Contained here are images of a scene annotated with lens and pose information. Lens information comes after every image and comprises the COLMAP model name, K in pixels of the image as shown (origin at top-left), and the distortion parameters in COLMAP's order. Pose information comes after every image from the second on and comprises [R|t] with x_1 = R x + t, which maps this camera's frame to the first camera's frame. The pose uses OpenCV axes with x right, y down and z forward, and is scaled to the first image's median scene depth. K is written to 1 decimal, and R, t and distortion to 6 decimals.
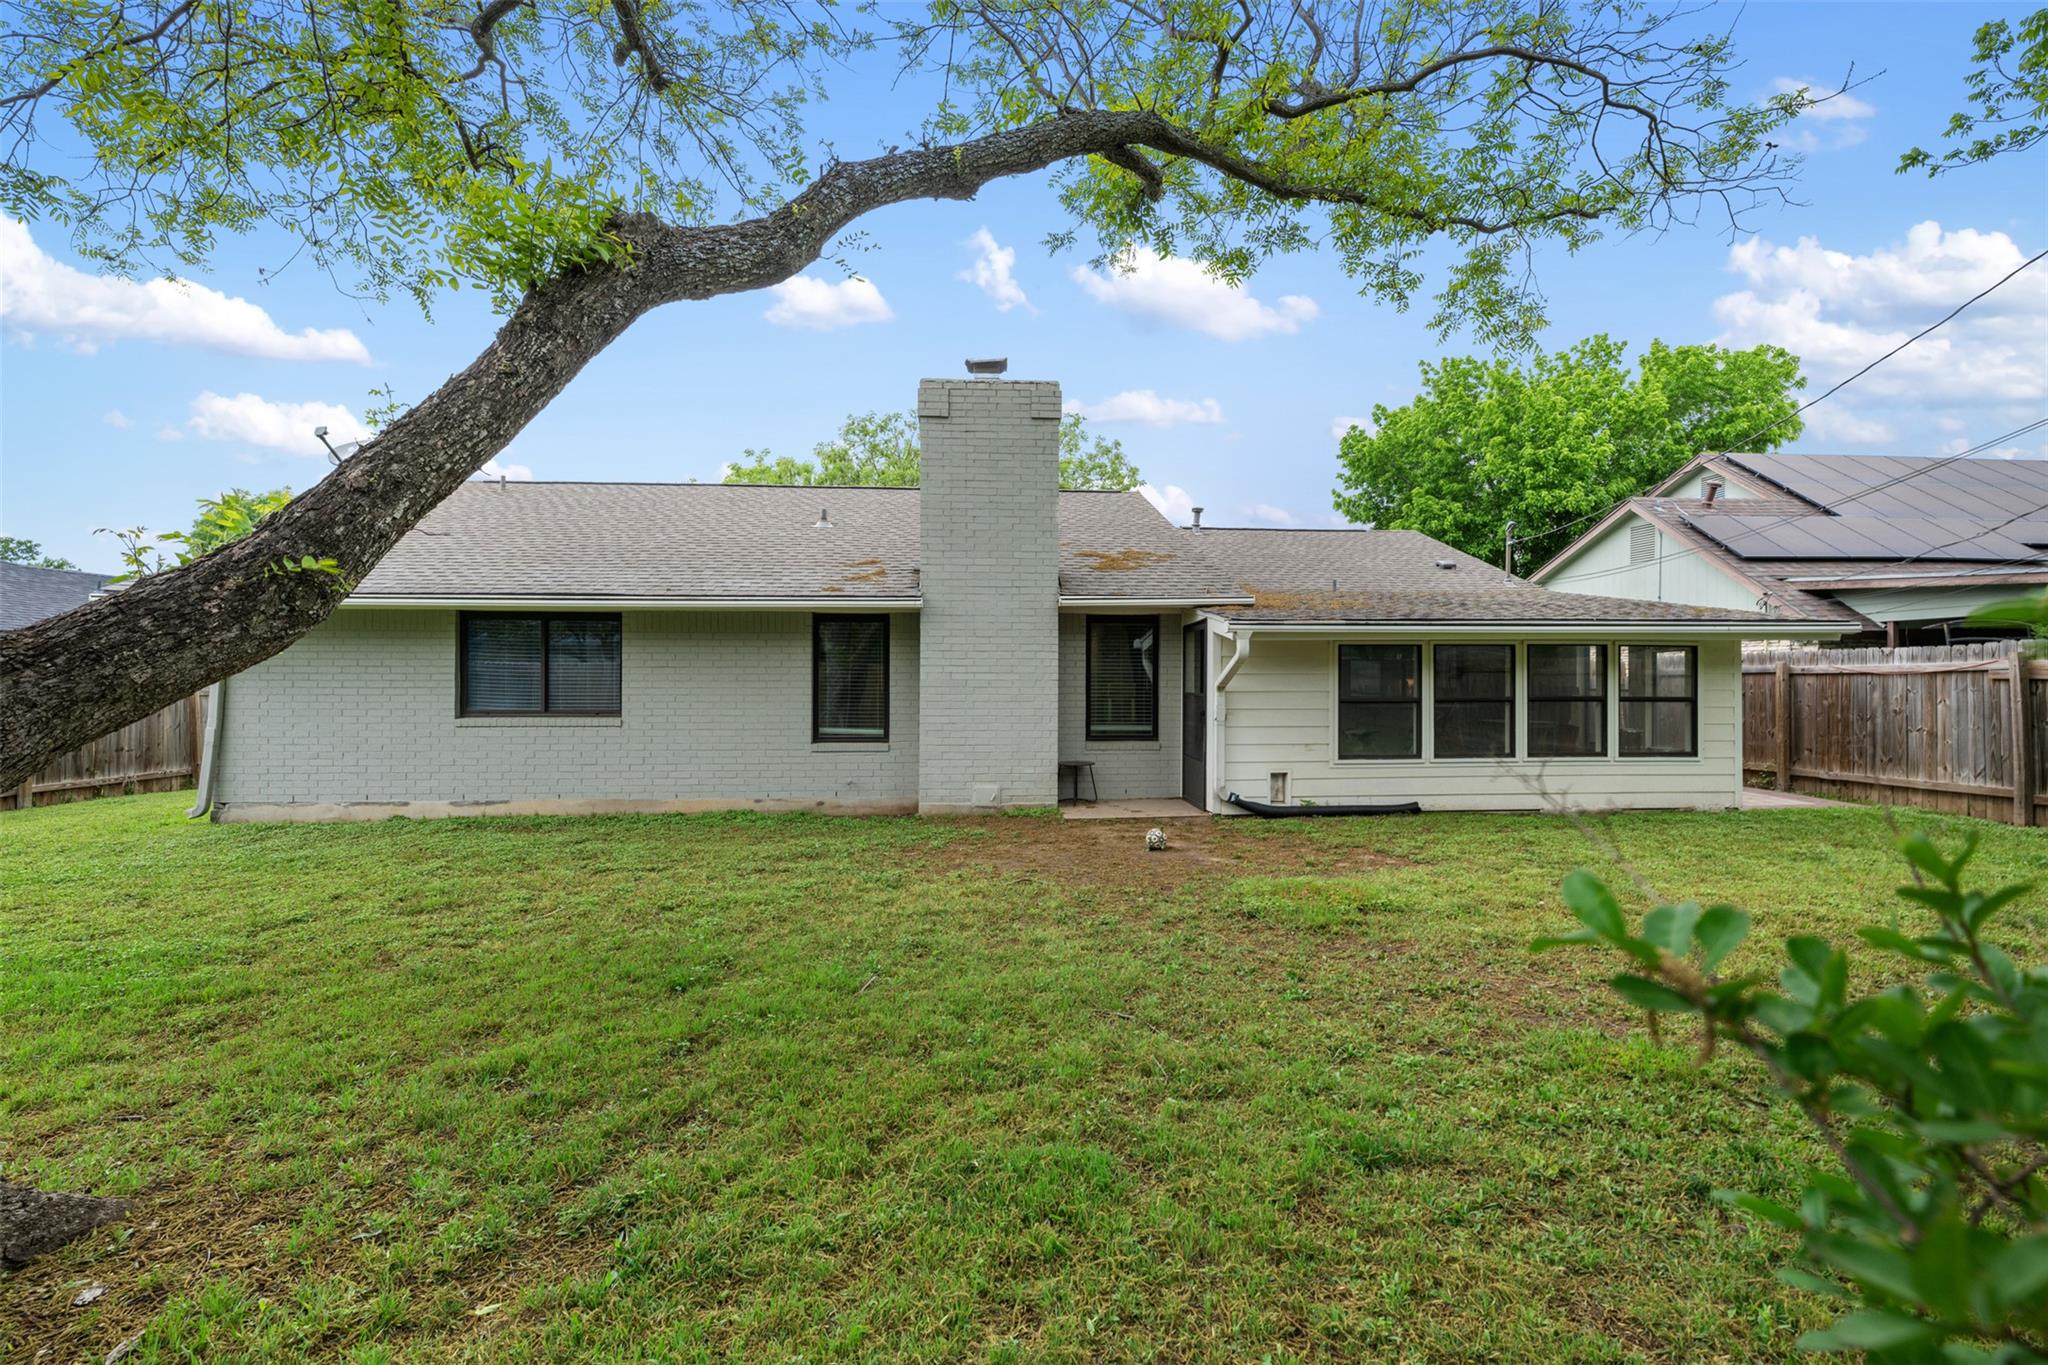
lens RADIAL K [[835.1, 0, 1040.8], [0, 835.1, 686.4], [0, 0, 1]] dist [-0.007141, 0.000478]
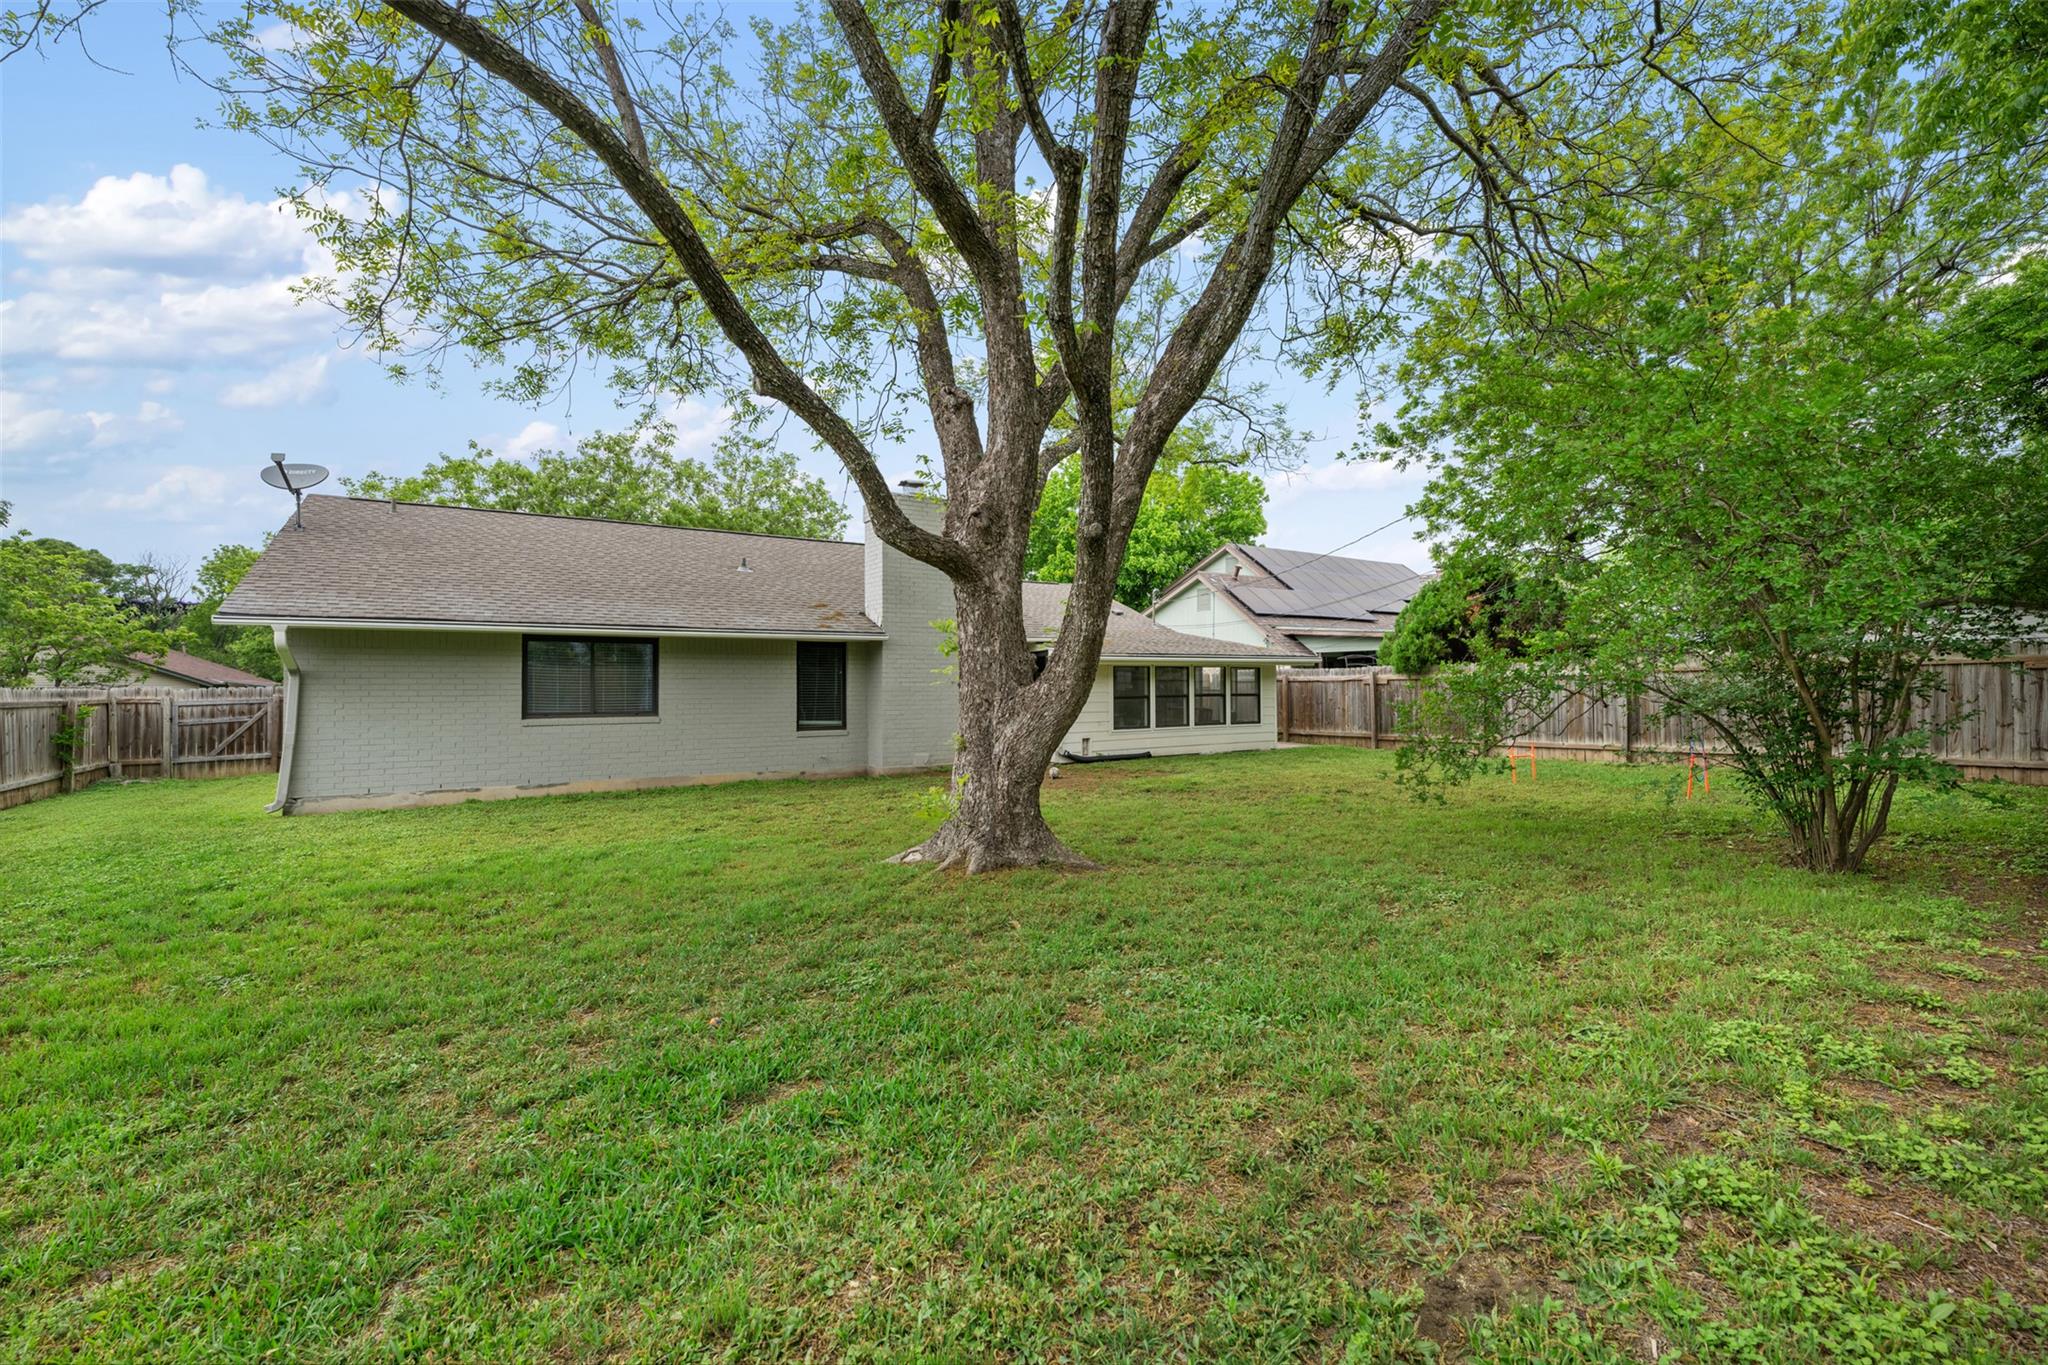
lens RADIAL K [[835.1, 0, 1037.9], [0, 835.1, 688.6], [0, 0, 1]] dist [-0.007141, 0.000478]
pose [[0.873946, -0.006437, 0.485980, -0.629528], [0.007744, 0.999970, -0.000682, -0.001380], [-0.485961, 0.004360, 0.873970, -0.474303]]
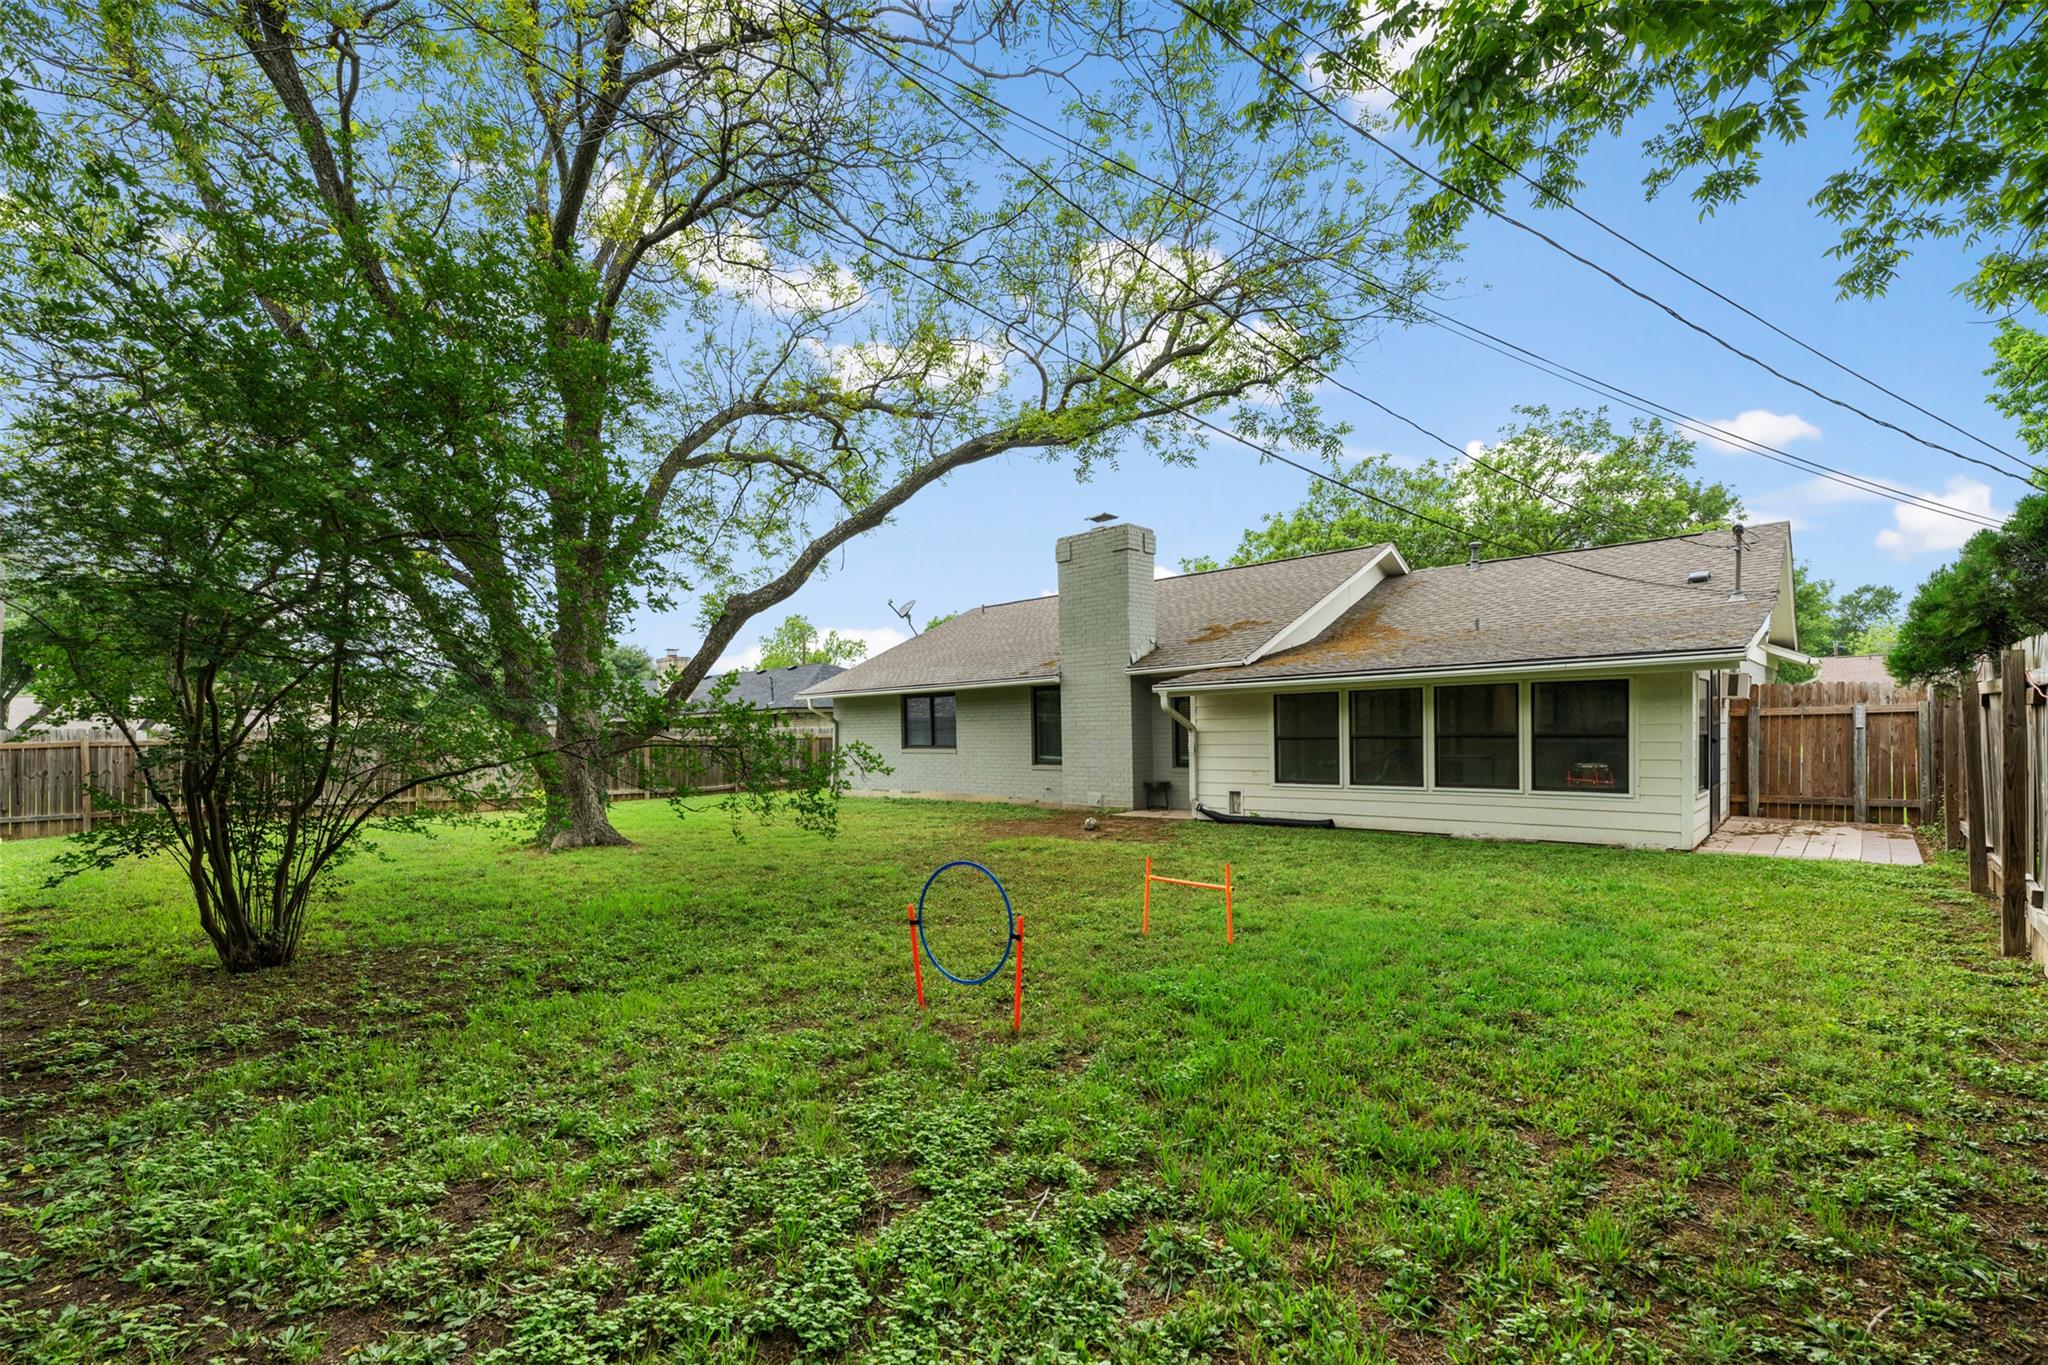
lens RADIAL K [[835.1, 0, 1041.1], [0, 835.1, 735.8], [0, 0, 1]] dist [-0.007141, 0.000478]
pose [[0.704827, -0.008777, -0.709325, 0.967966], [0.024770, 0.999618, 0.012243, -0.010332], [0.708947, -0.026199, 0.704775, -0.164815]]
